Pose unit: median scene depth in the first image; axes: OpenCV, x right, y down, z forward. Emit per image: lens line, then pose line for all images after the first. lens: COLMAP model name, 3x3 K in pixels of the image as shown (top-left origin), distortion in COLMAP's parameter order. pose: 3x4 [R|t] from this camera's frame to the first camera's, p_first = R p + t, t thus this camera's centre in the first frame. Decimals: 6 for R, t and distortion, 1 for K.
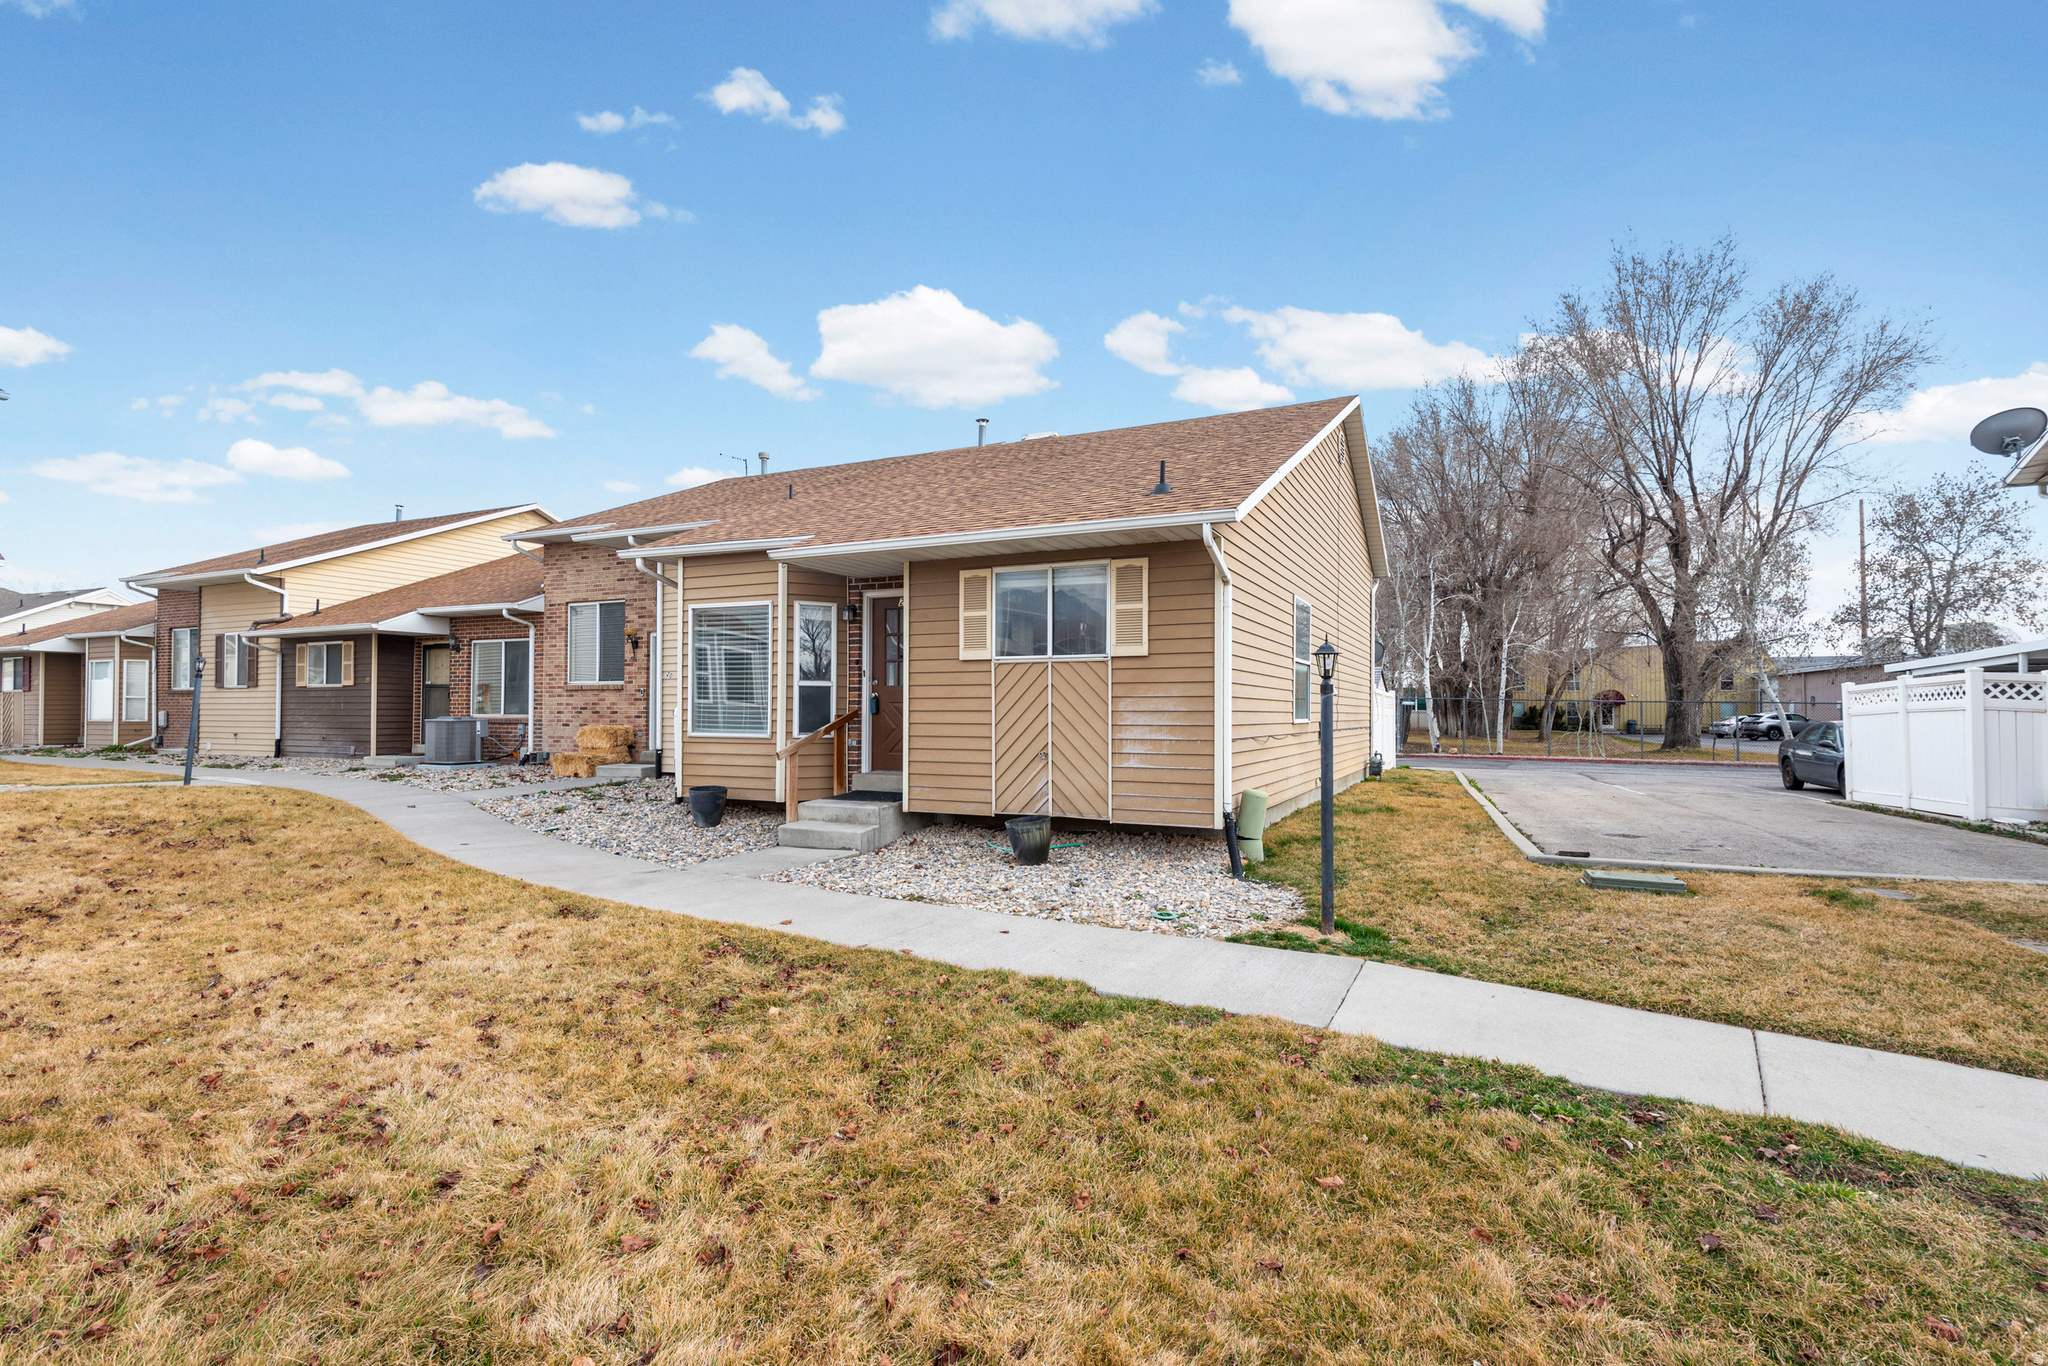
lens RADIAL K [[927.4, 0, 1037.8], [0, 927.4, 674.1], [0, 0, 1]] dist [0.008106, -0.000994]
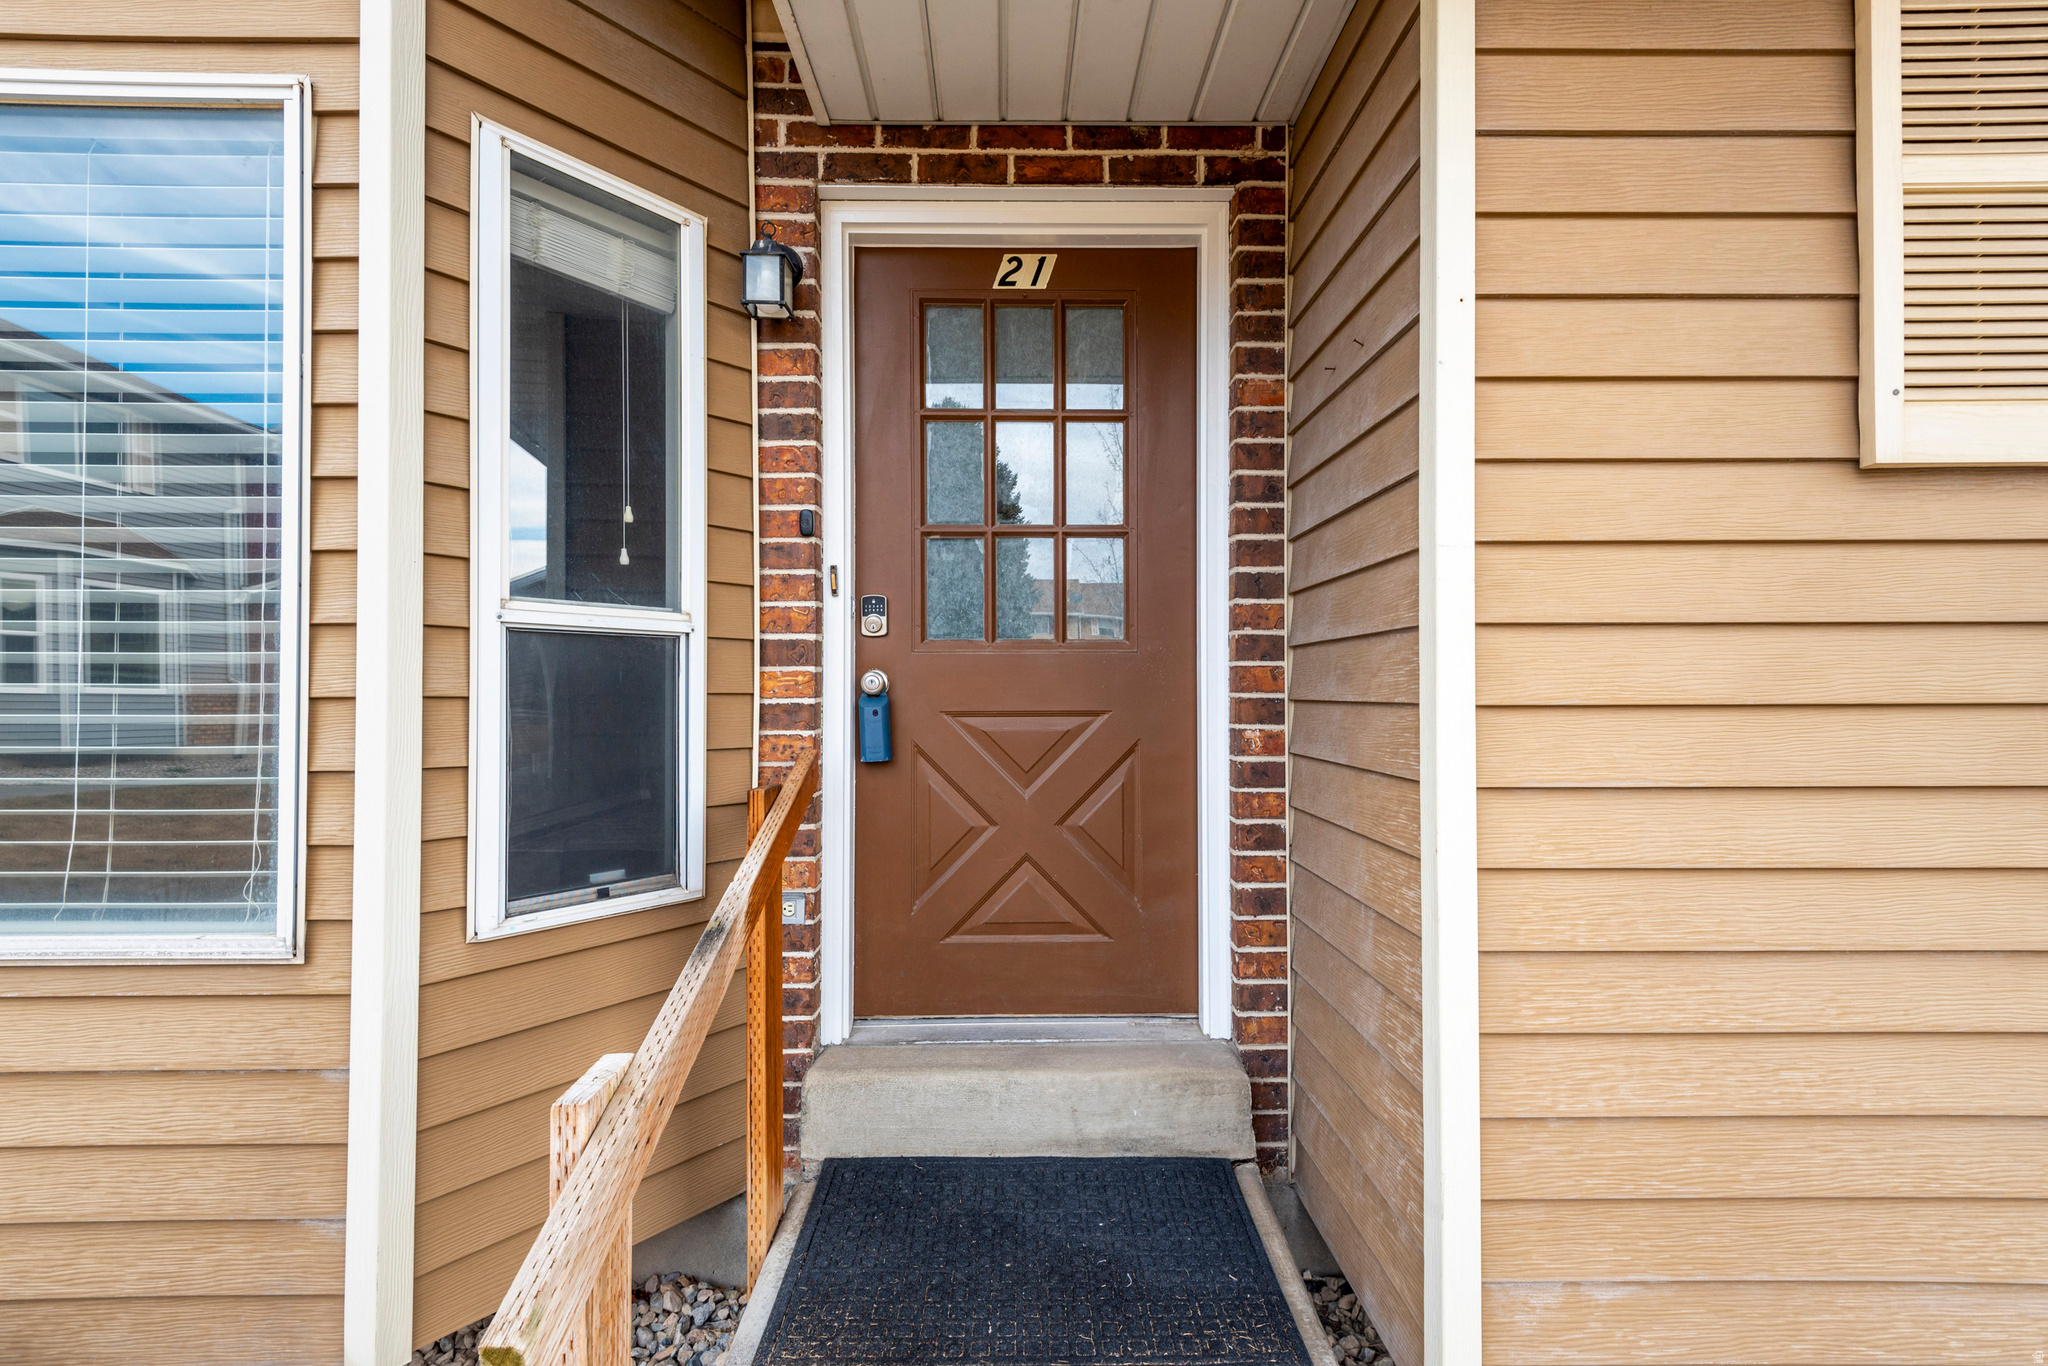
lens RADIAL K [[939.5, 0, 1019.9], [0, 939.5, 673.9], [0, 0, 1]] dist [0.000699, -0.000249]
pose [[0.898348, 0.004290, 0.439263, -0.248702], [-0.012584, 0.999793, 0.015973, 0.017194], [-0.439104, -0.019877, 0.898216, 0.805818]]
